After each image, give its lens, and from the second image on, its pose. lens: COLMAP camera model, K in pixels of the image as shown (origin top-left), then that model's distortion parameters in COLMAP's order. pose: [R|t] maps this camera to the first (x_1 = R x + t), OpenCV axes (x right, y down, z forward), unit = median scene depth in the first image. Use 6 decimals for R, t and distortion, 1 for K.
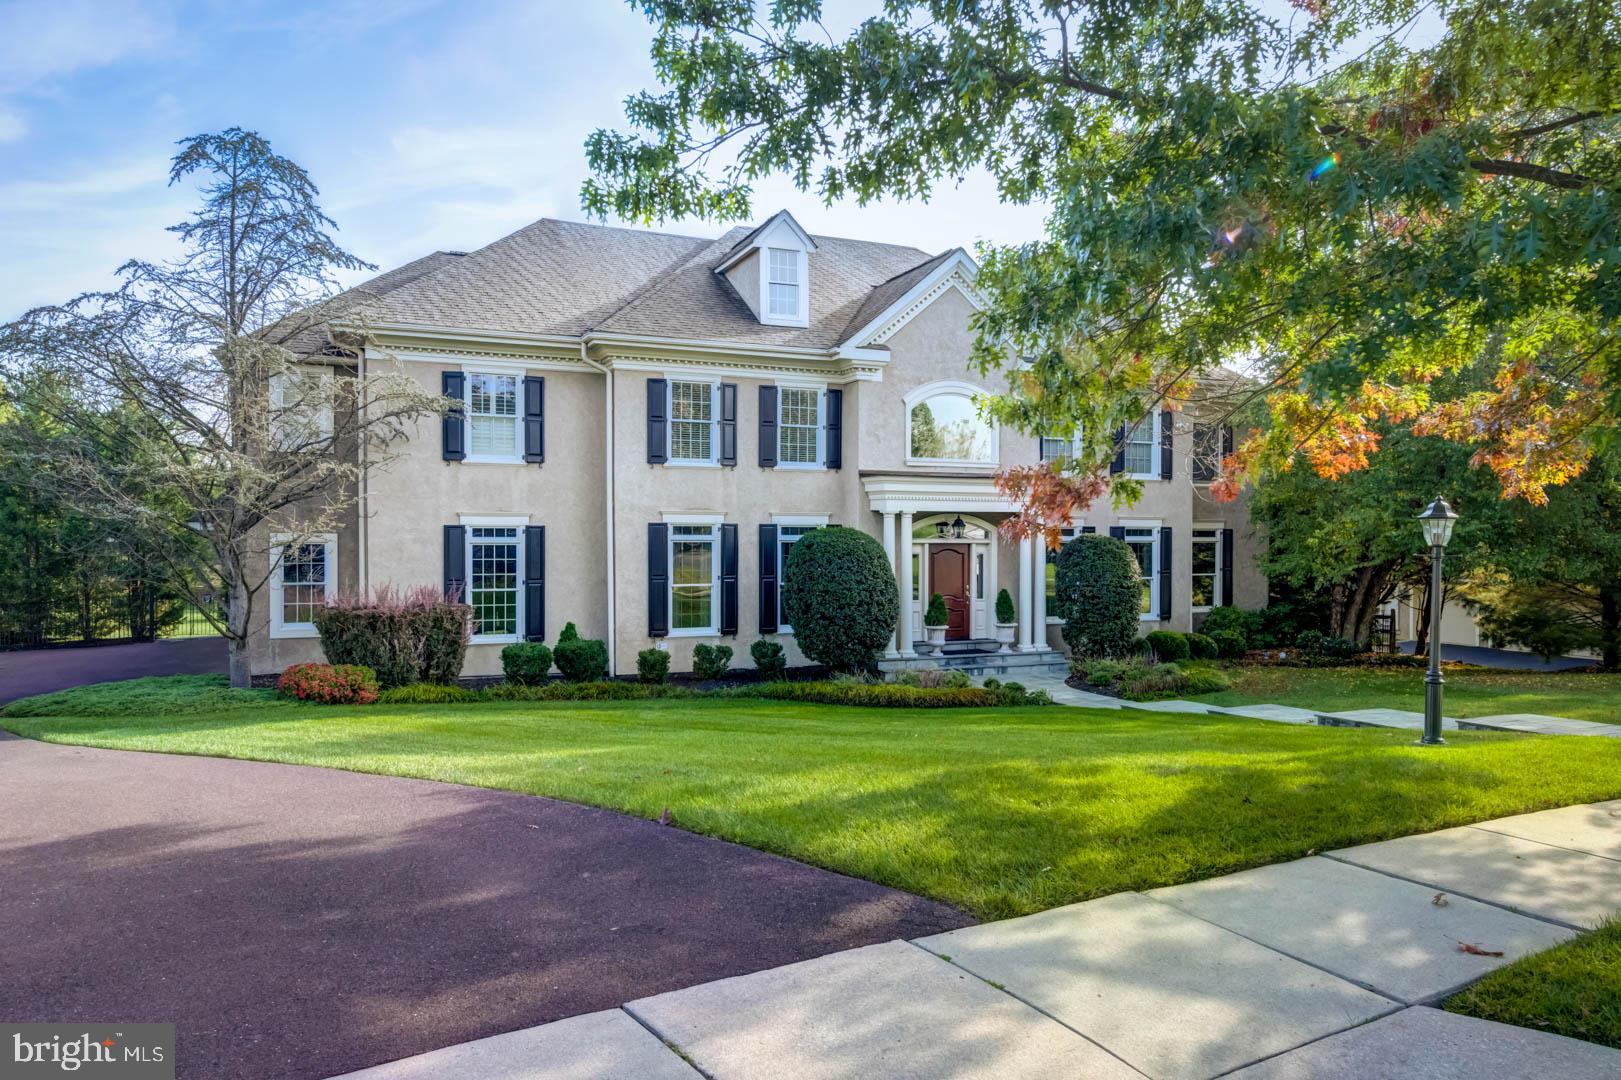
lens RADIAL K [[1164.7, 0, 816.2], [0, 1164.7, 541.7], [0, 0, 1]] dist [-0.008791, -0.001640]
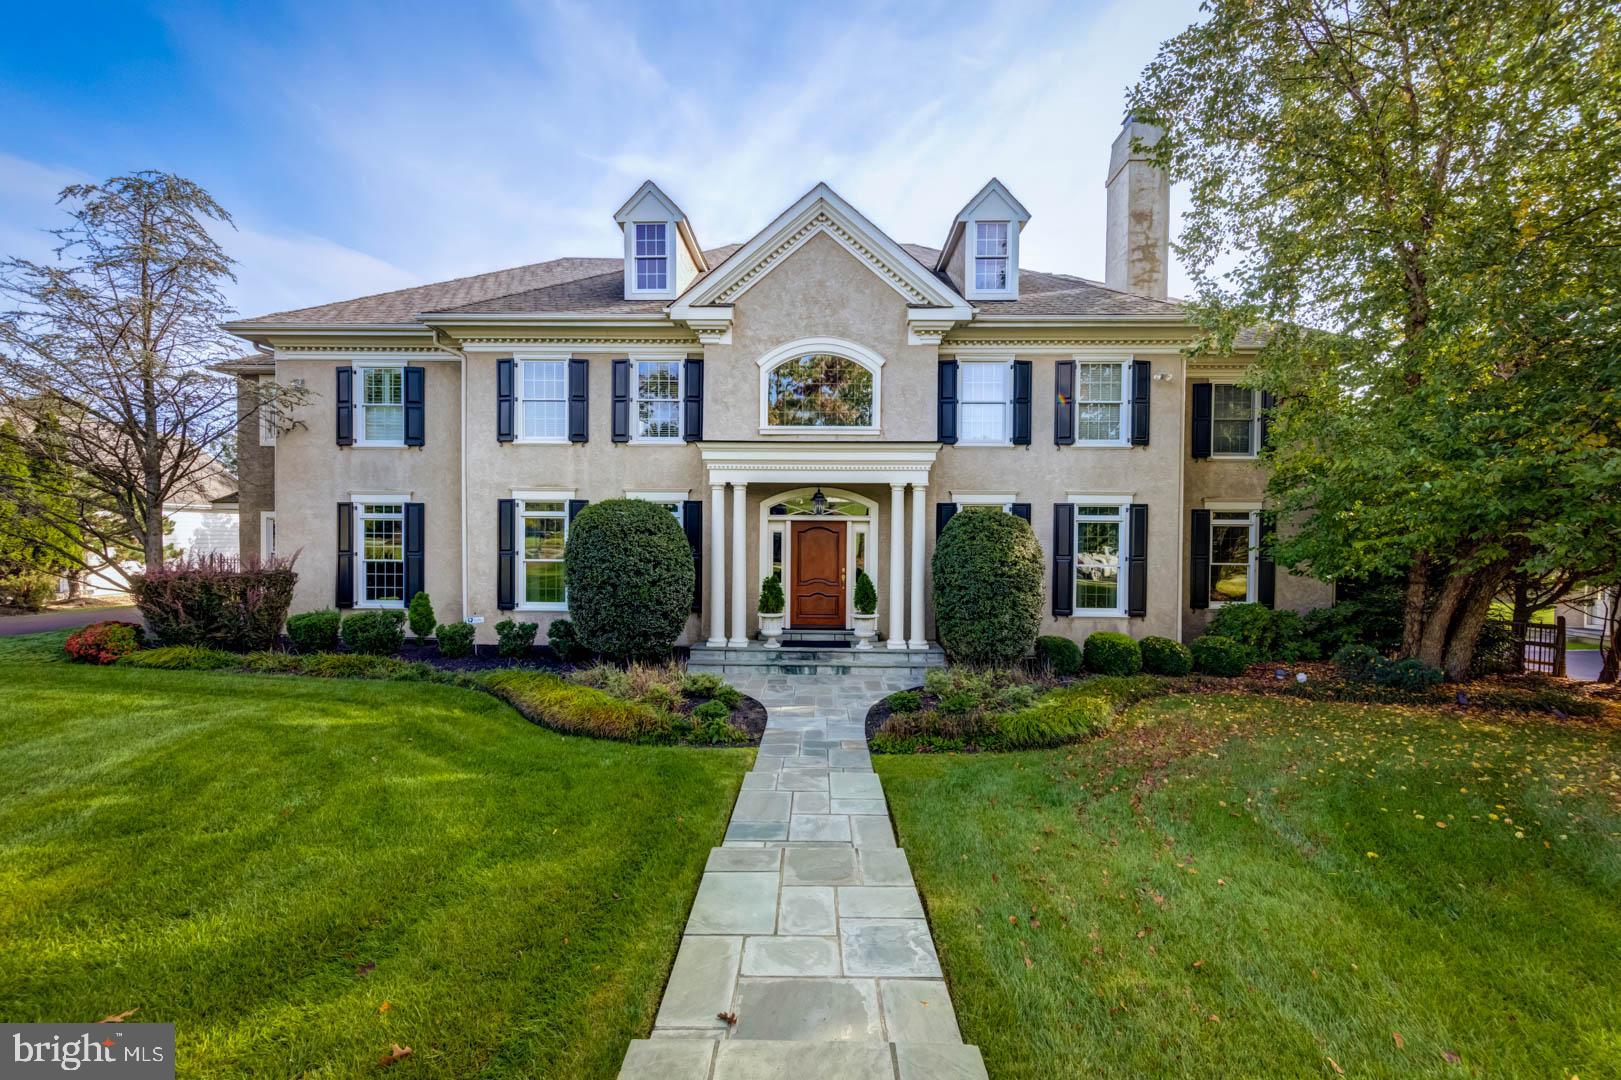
lens RADIAL K [[667.1, 0, 801.7], [0, 667.1, 542.1], [0, 0, 1]] dist [0.000002, -0.000208]
pose [[0.899730, 0.008580, -0.436363, 0.340380], [-0.008153, 0.999963, 0.002852, 0.017146], [0.436371, 0.000992, 0.899766, 0.554482]]
